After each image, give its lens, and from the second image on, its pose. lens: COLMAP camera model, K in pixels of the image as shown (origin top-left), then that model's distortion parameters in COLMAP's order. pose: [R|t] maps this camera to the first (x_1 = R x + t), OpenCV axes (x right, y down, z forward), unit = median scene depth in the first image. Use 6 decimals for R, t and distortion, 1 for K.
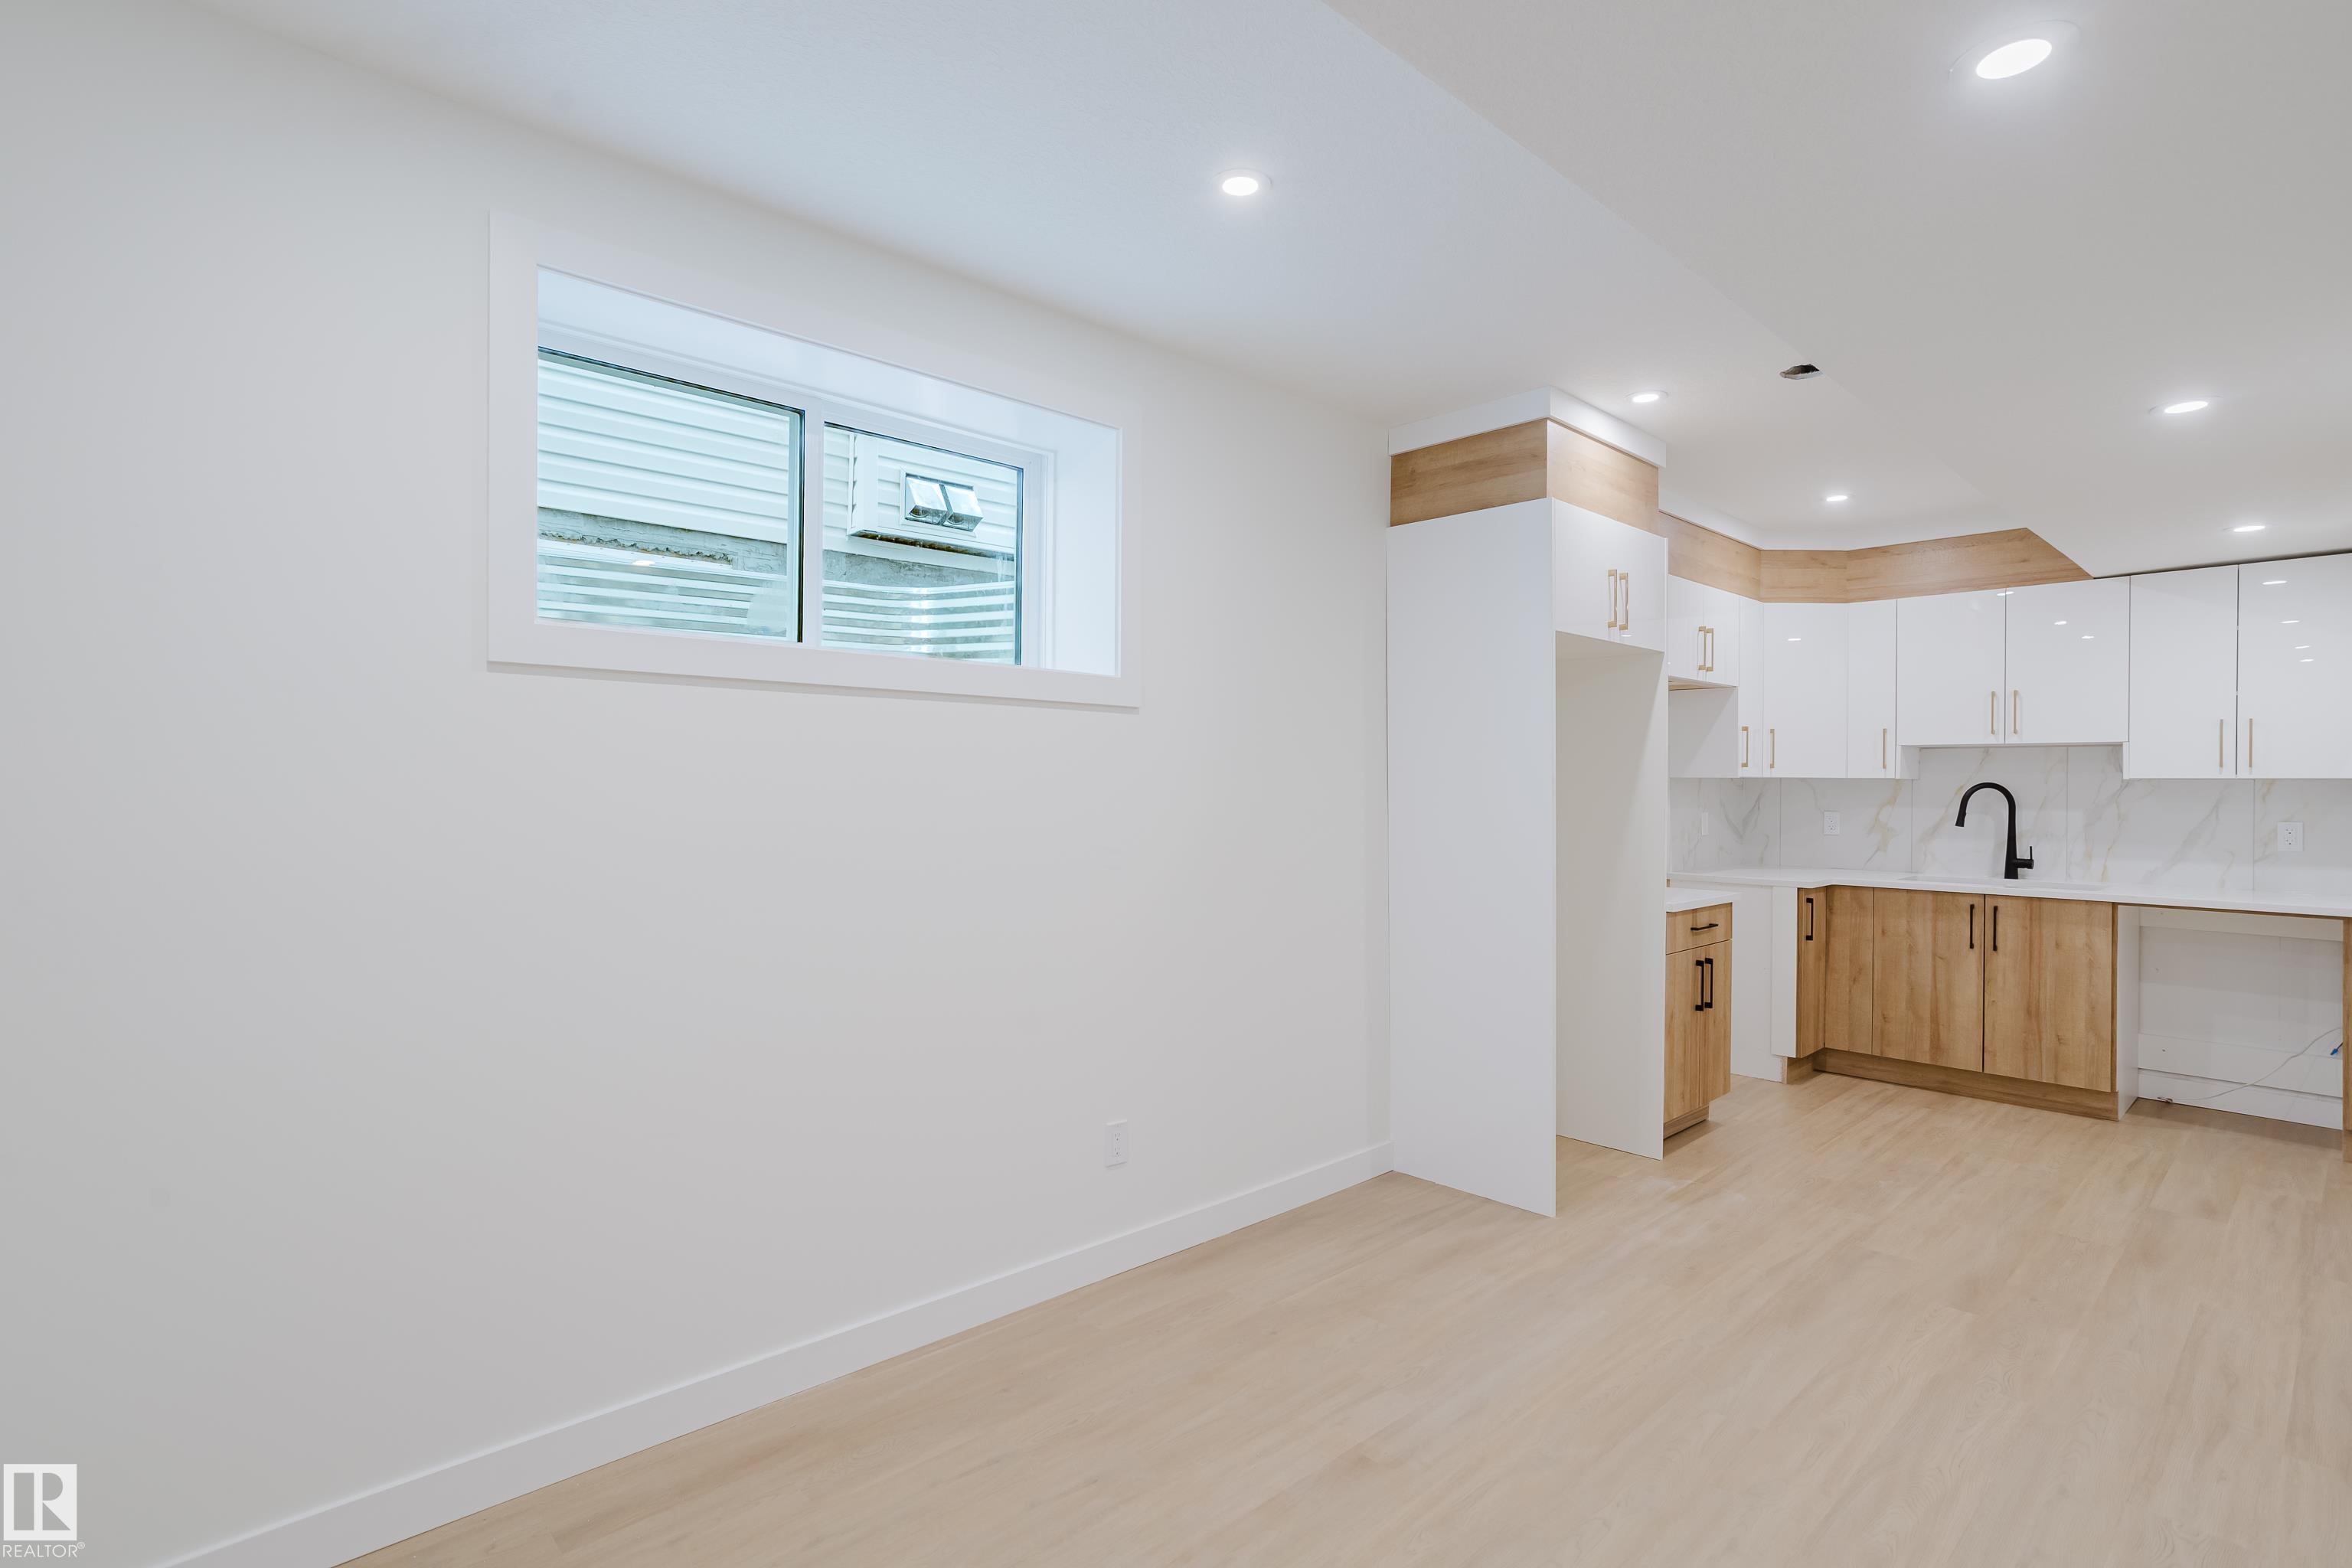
lens RADIAL K [[1137.8, 0, 1160.1], [0, 1137.8, 788.5], [0, 0, 1]] dist [-0.047824, 0.027061]
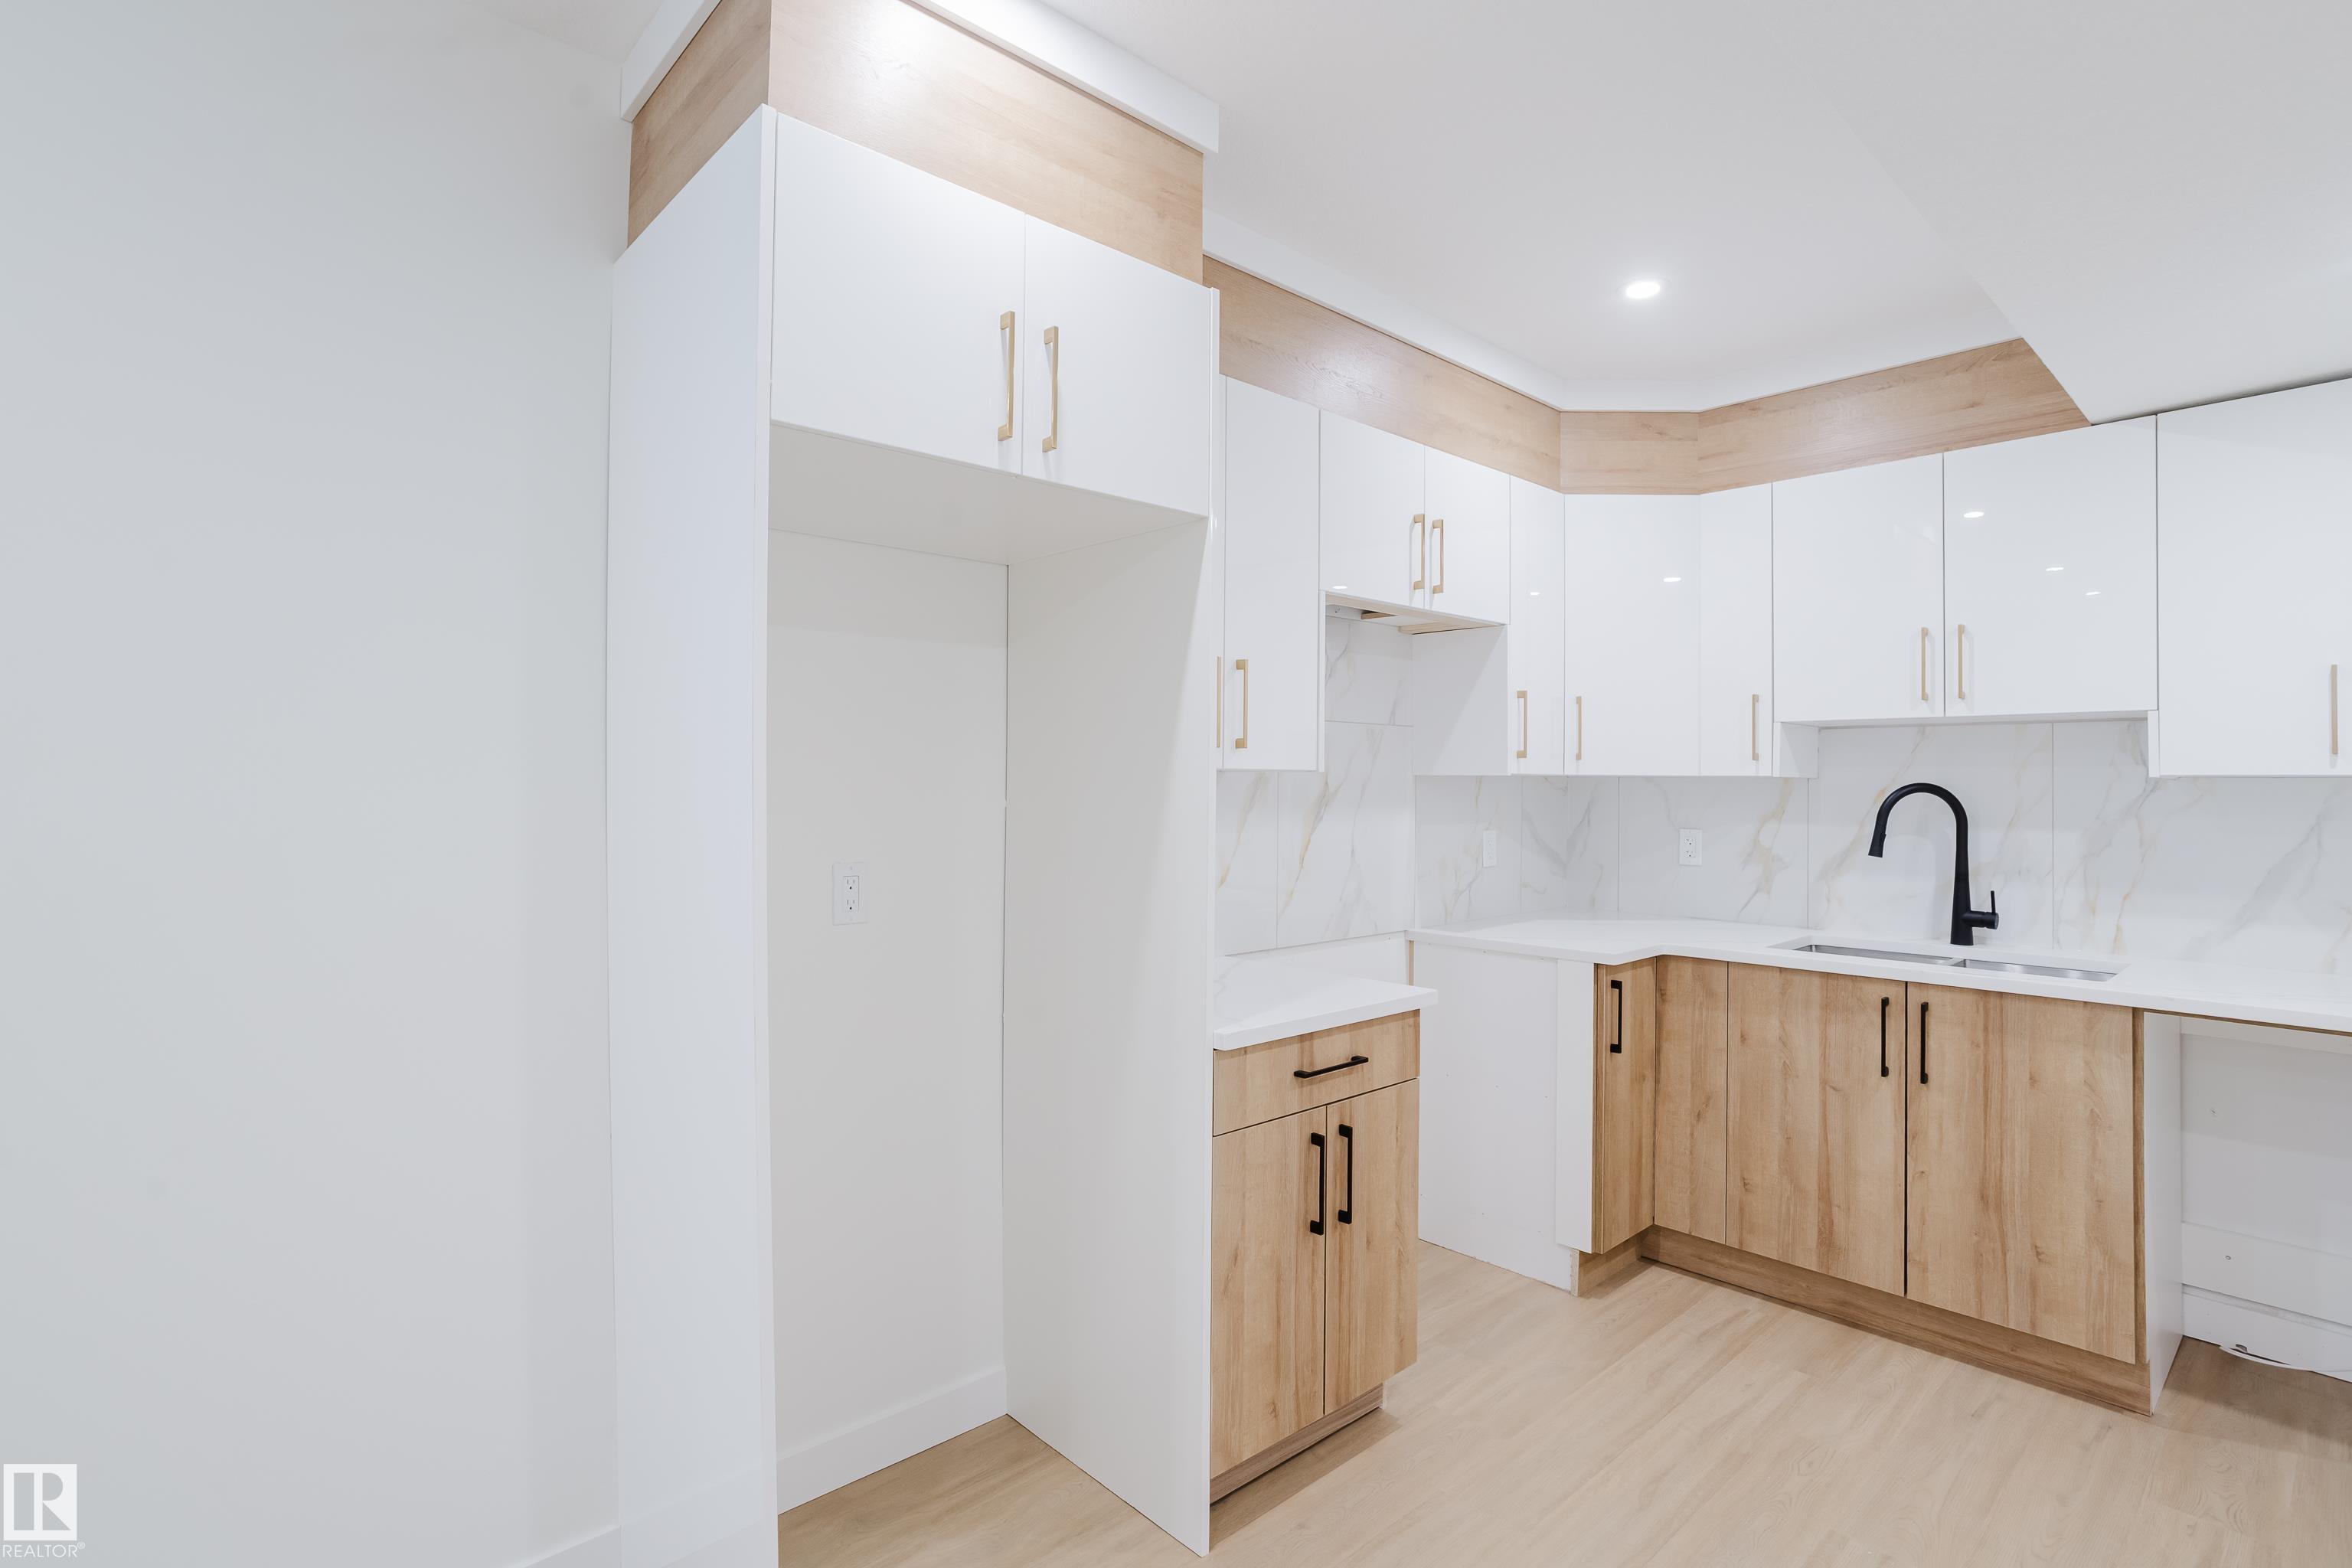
lens RADIAL K [[1137.8, 0, 1174.2], [0, 1137.8, 771.2], [0, 0, 1]] dist [-0.047824, 0.027061]
pose [[1.000000, 0.000116, -0.000367, 0.356159], [-0.000122, 0.999874, -0.015847, -0.002394], [0.000365, 0.015847, 0.999874, 0.418295]]
